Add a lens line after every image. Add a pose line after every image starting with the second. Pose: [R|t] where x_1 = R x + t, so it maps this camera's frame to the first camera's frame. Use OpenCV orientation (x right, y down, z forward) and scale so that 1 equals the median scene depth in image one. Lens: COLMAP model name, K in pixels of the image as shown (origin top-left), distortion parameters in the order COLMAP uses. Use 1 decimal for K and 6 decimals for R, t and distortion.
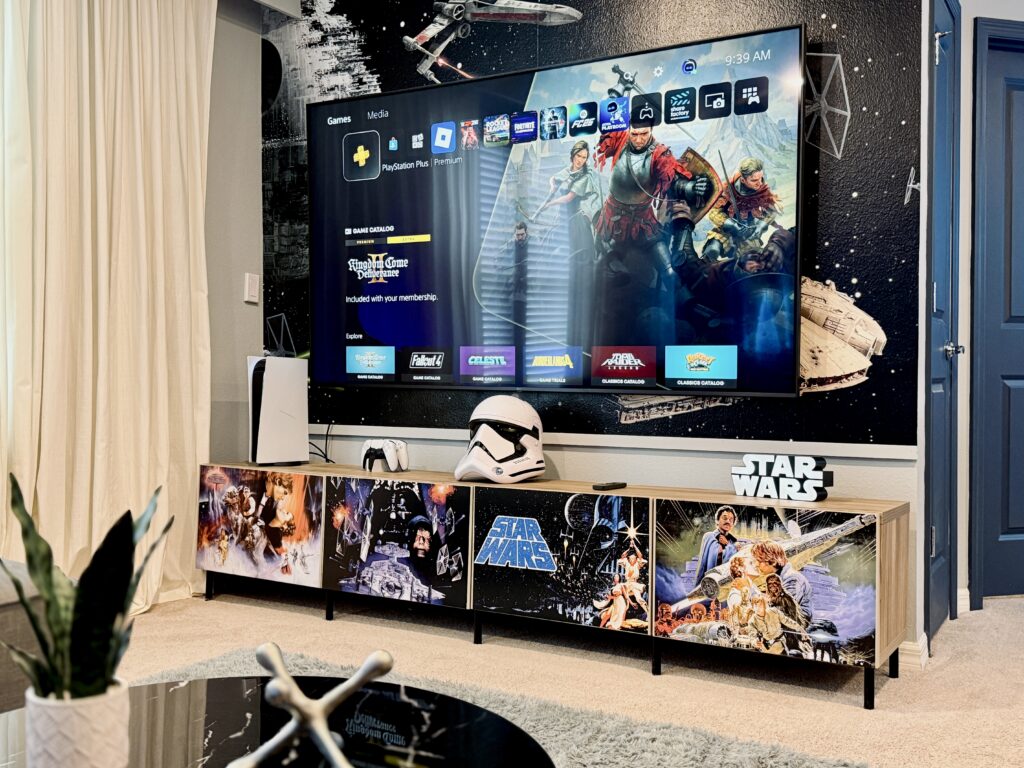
lens RADIAL K [[994.6, 0, 515.4], [0, 994.6, 386.7], [0, 0, 1]] dist [0.042055, 0.000000]
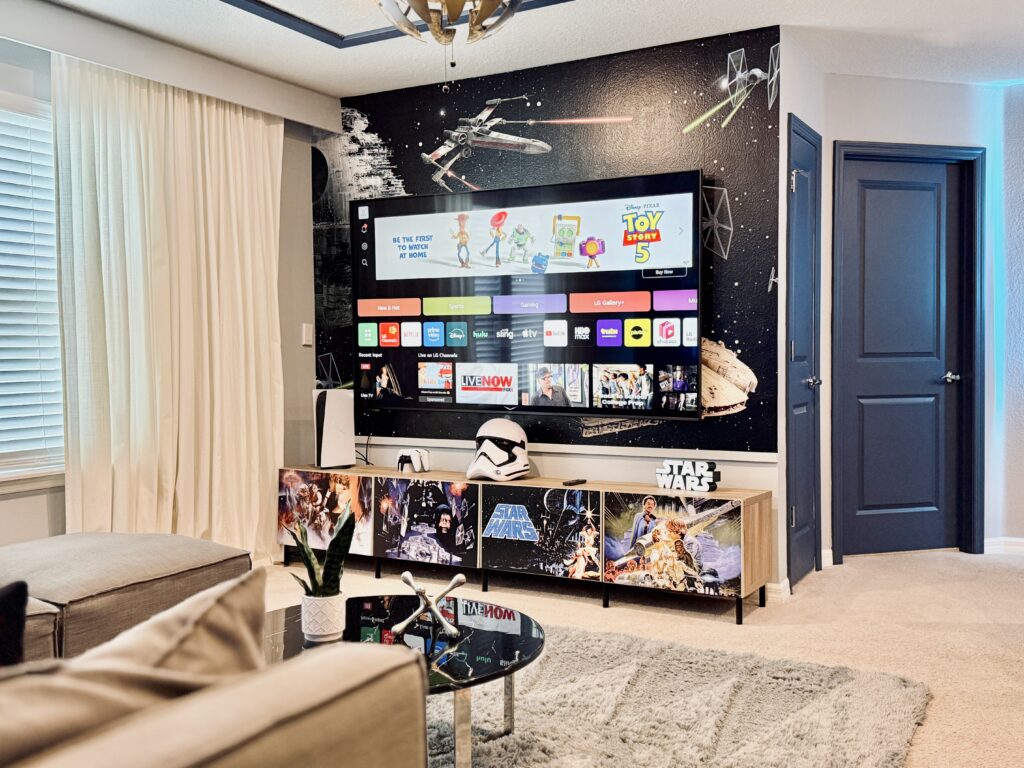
lens RADIAL K [[994.6, 0, 511.5], [0, 994.6, 379.2], [0, 0, 1]] dist [0.042055, 0.000000]
pose [[0.999738, -0.012554, 0.019122, -0.024920], [0.012290, 0.999829, 0.013843, -0.077134], [-0.019292, -0.013604, 0.999721, -0.485035]]
